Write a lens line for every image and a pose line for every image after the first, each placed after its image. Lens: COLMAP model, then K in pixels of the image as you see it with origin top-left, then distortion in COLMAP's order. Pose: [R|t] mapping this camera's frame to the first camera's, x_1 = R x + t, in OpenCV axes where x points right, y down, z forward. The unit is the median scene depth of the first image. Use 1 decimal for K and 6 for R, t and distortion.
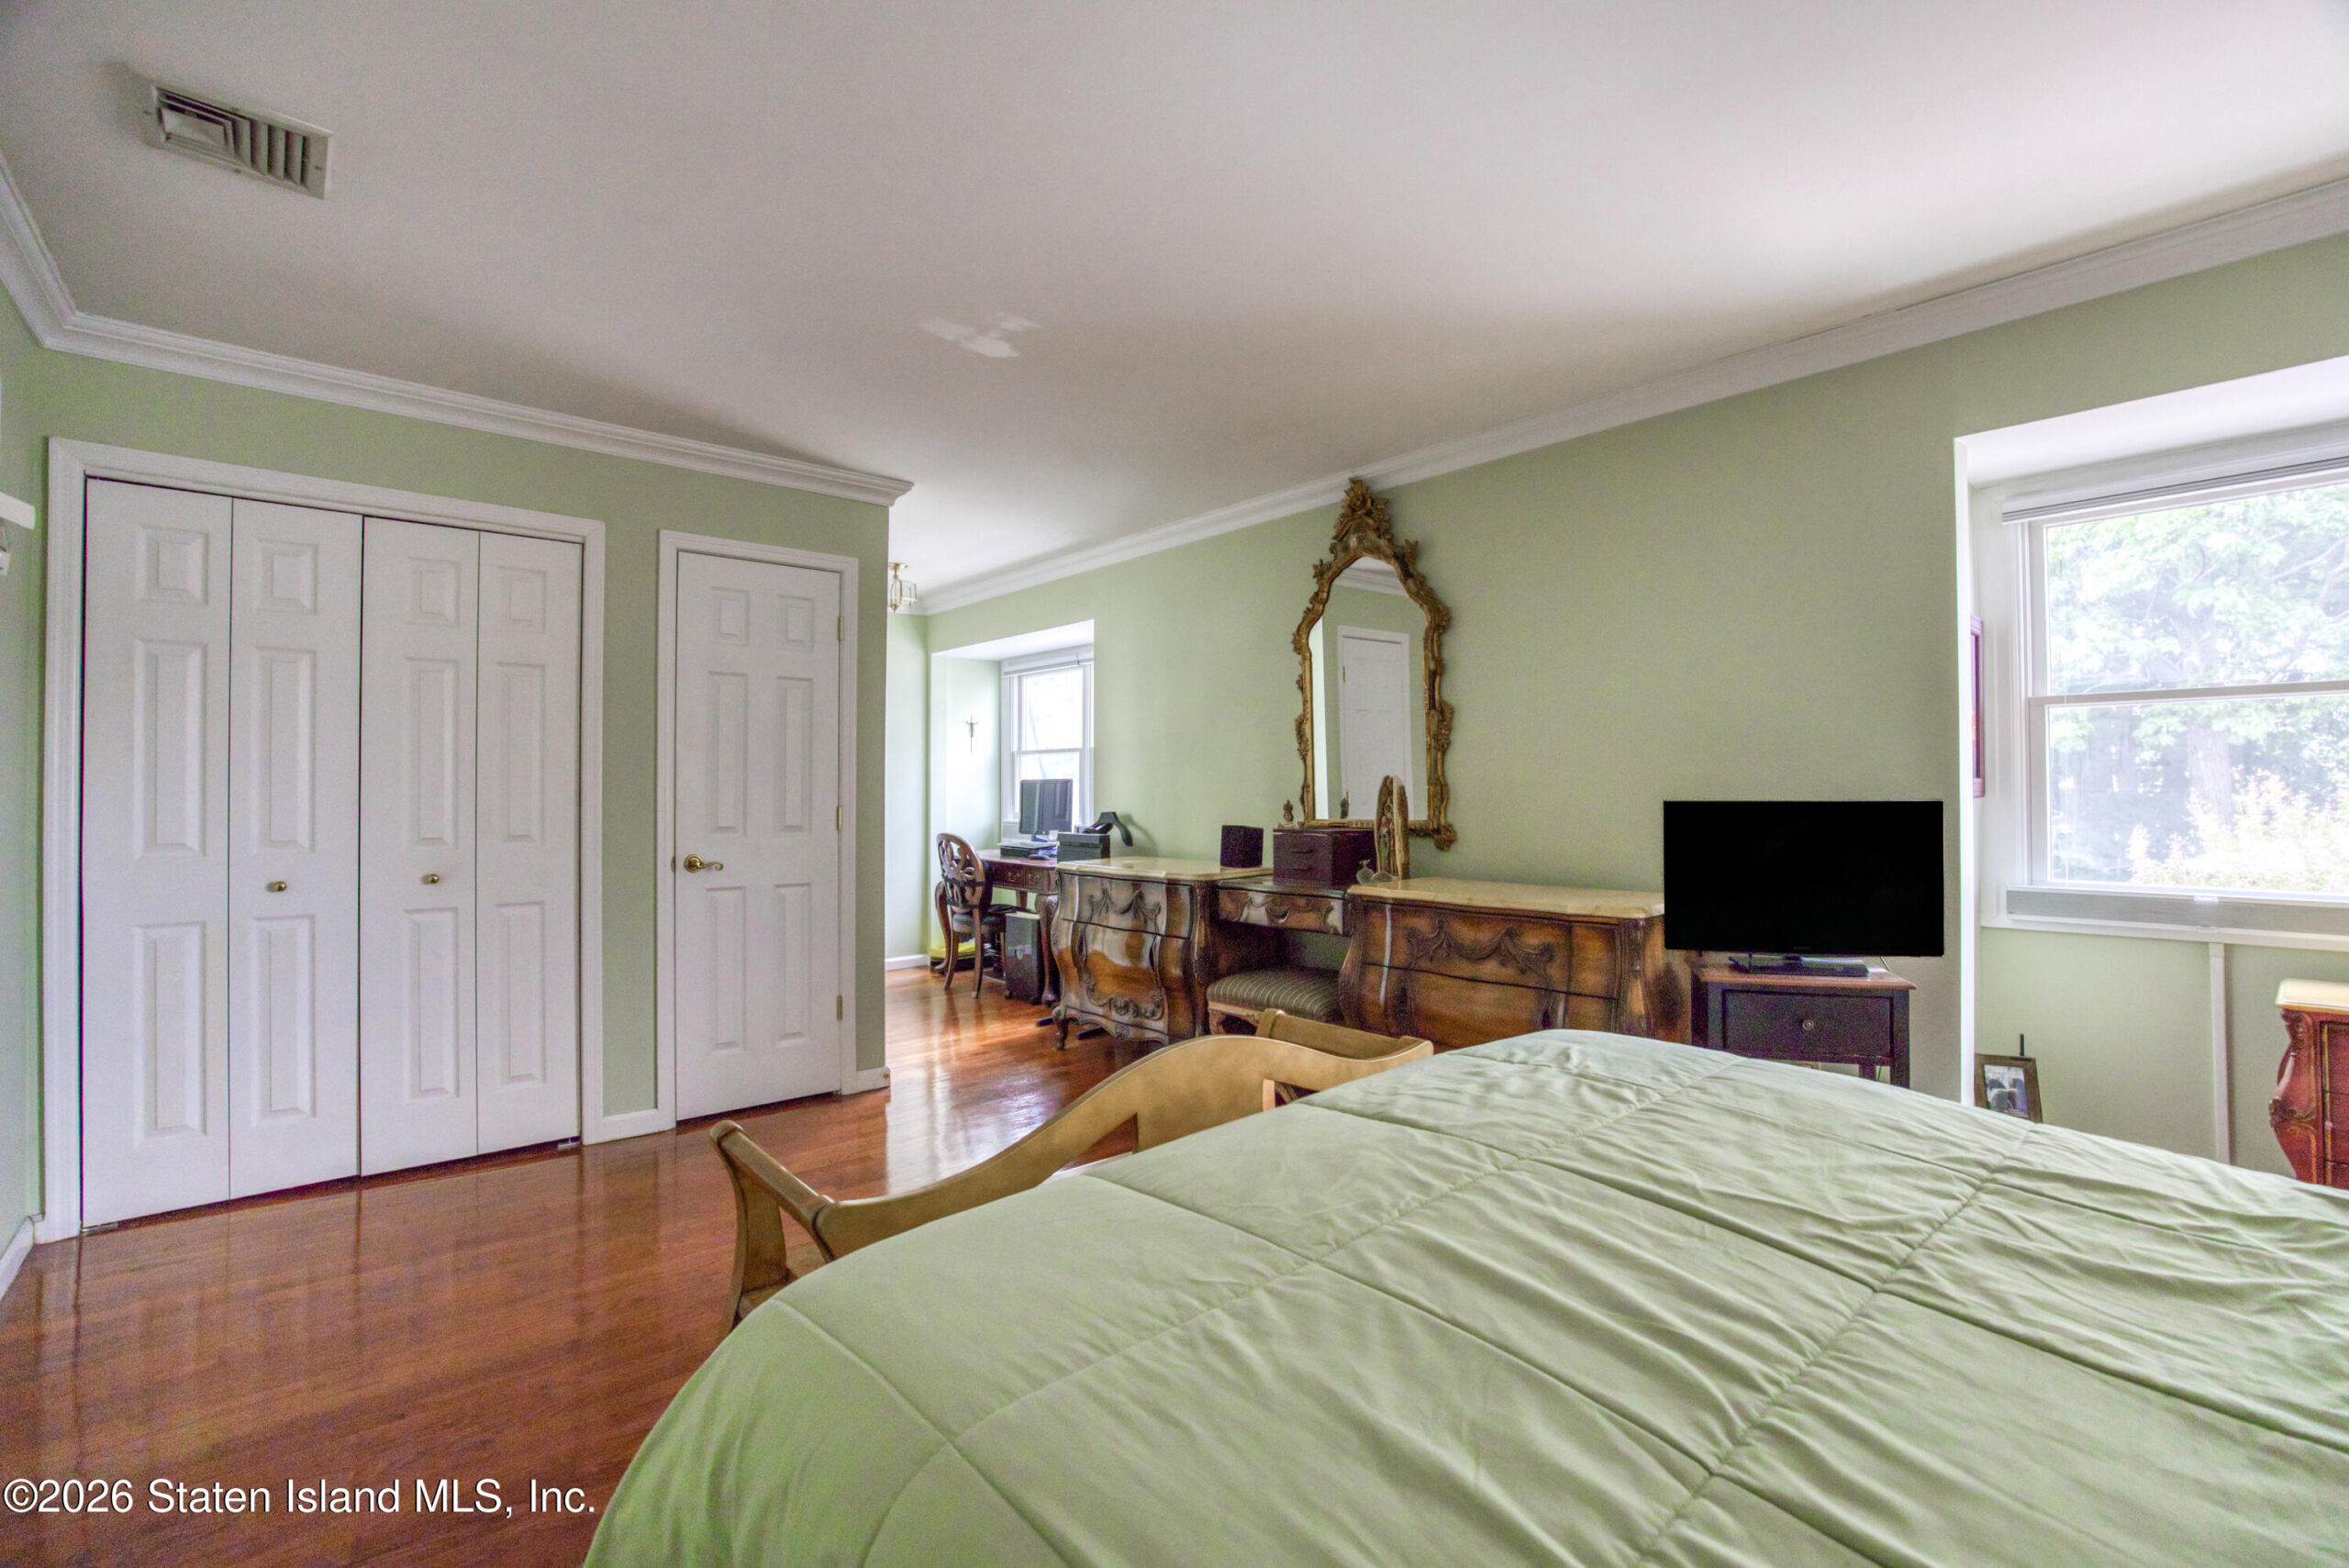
lens RADIAL K [[1037.3, 0, 1189.4], [0, 1037.3, 778.2], [0, 0, 1]] dist [-0.053494, 0.016124]
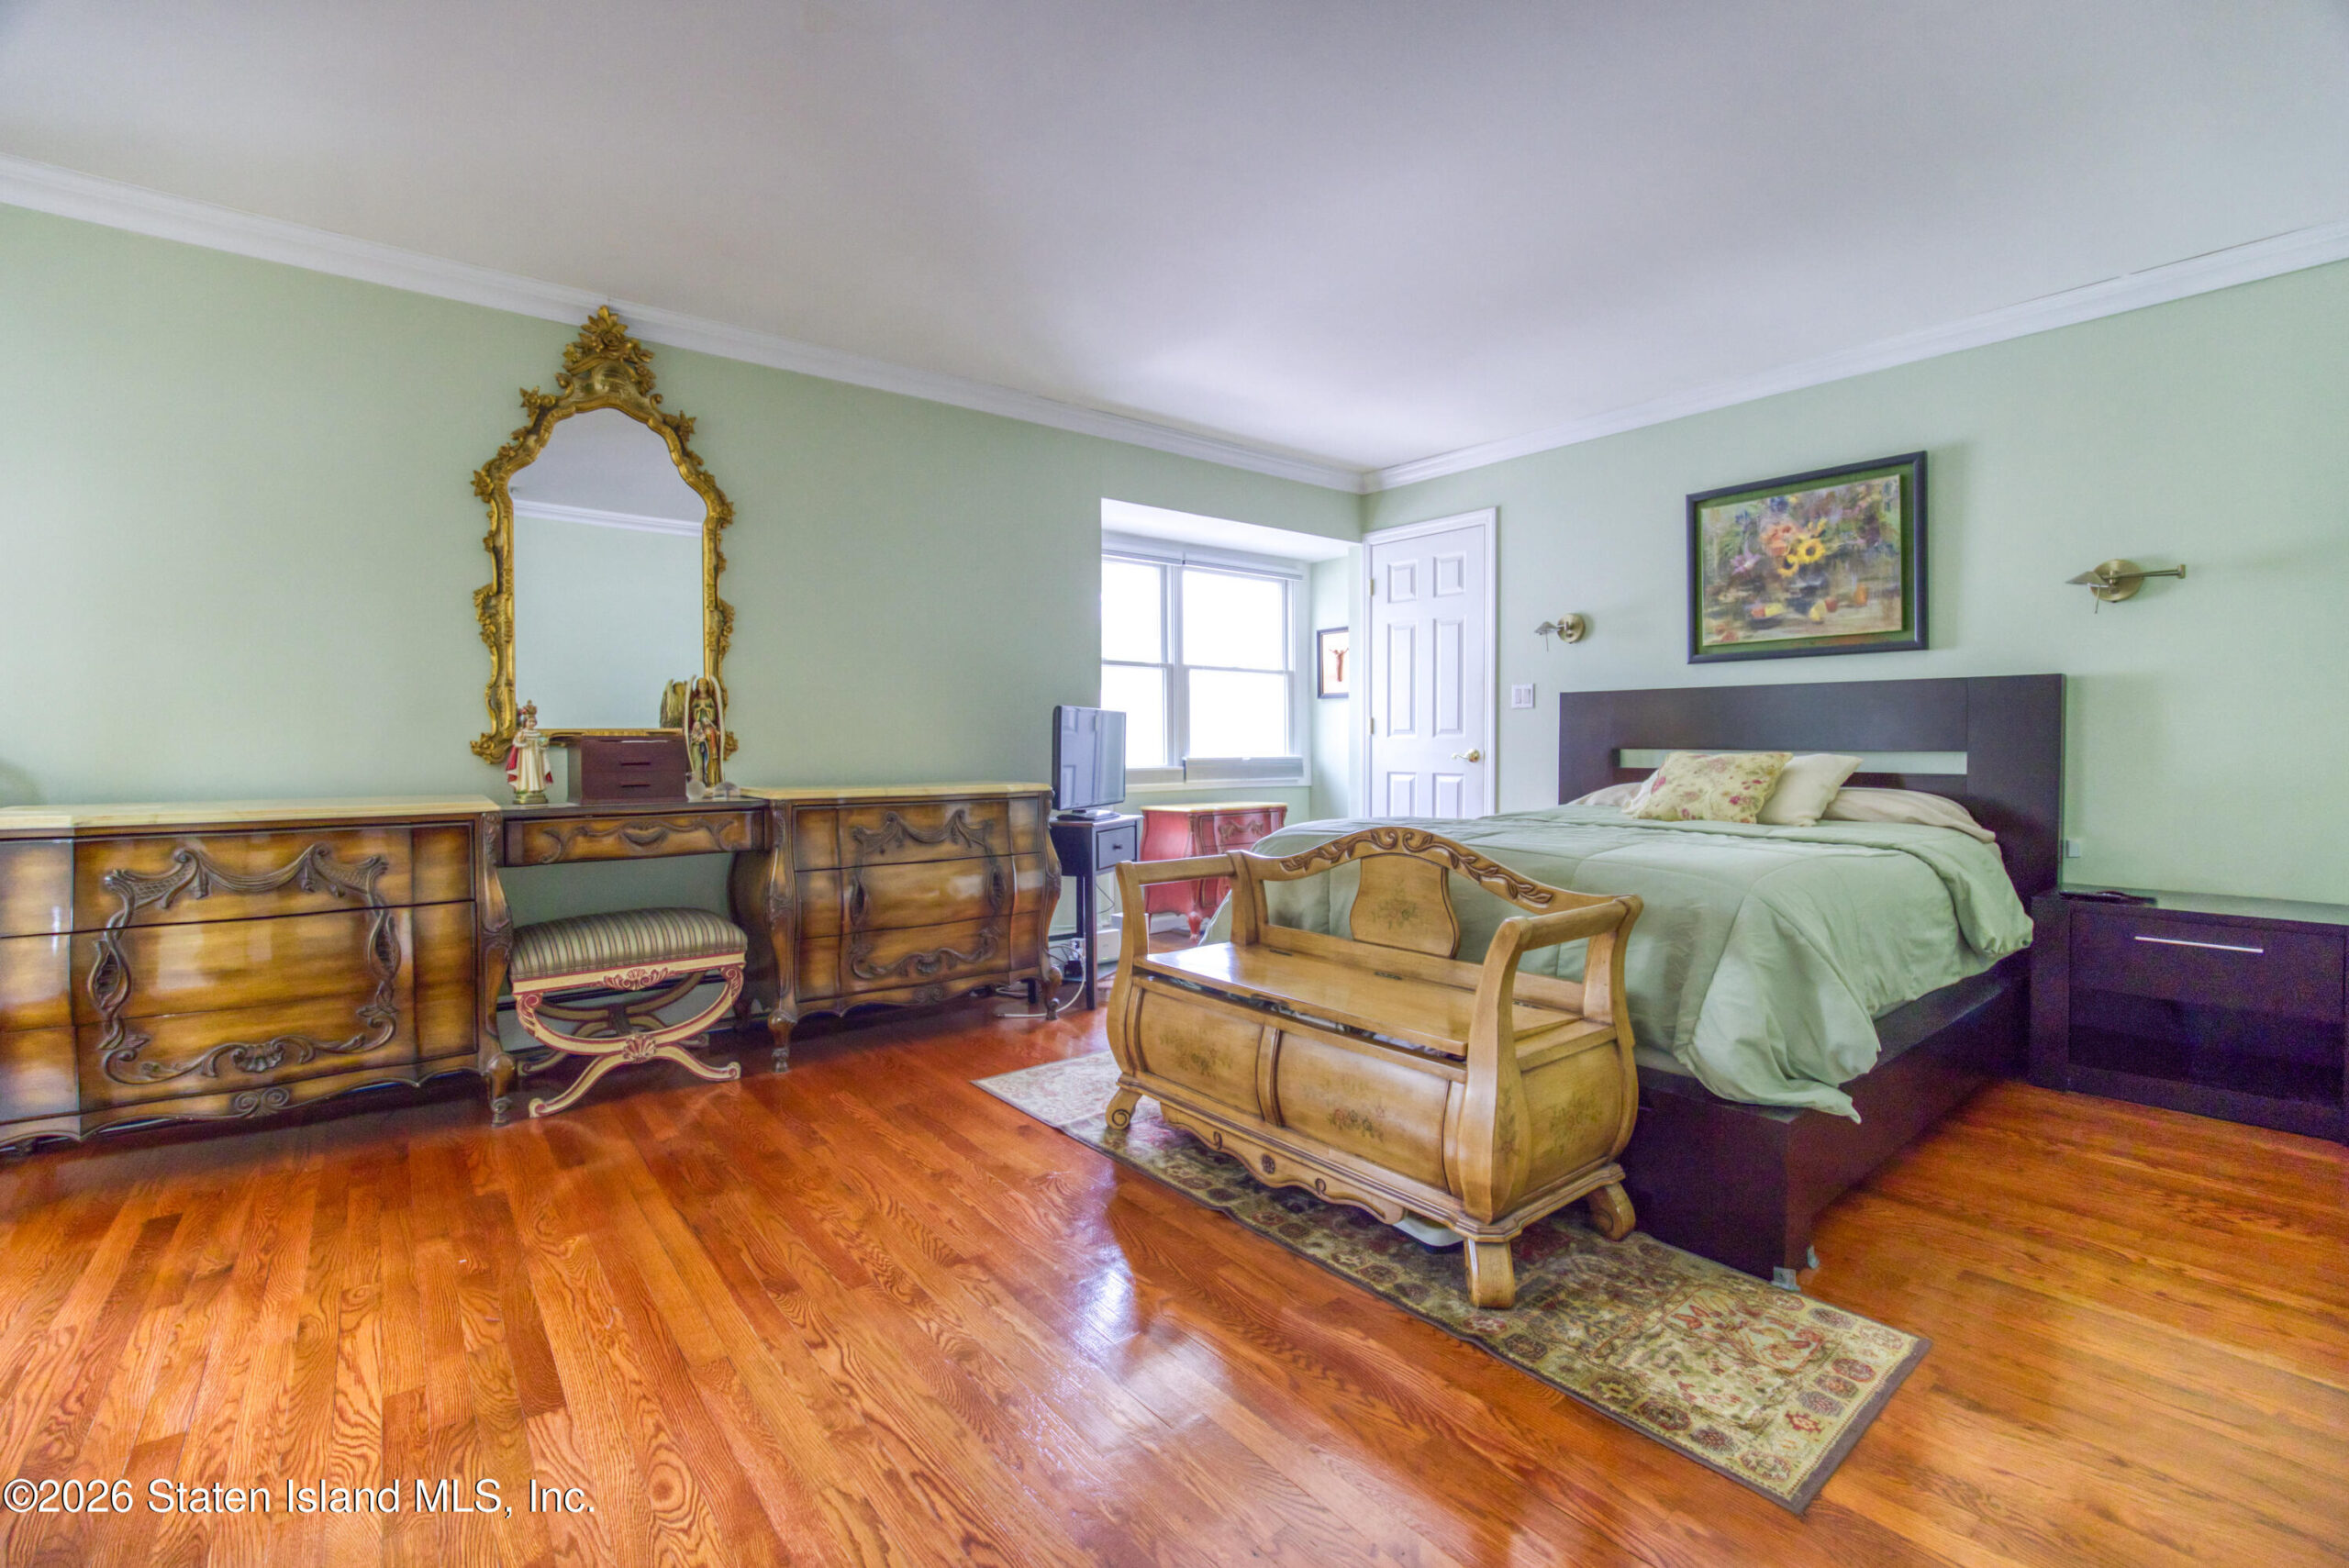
lens RADIAL K [[1037.3, 0, 1189.4], [0, 1037.3, 778.2], [0, 0, 1]] dist [-0.053494, 0.016124]
pose [[0.037674, -0.018124, 0.999126, -0.659402], [-0.004407, 0.999823, 0.018303, 0.066034], [-0.999280, -0.005093, 0.037587, 0.539305]]
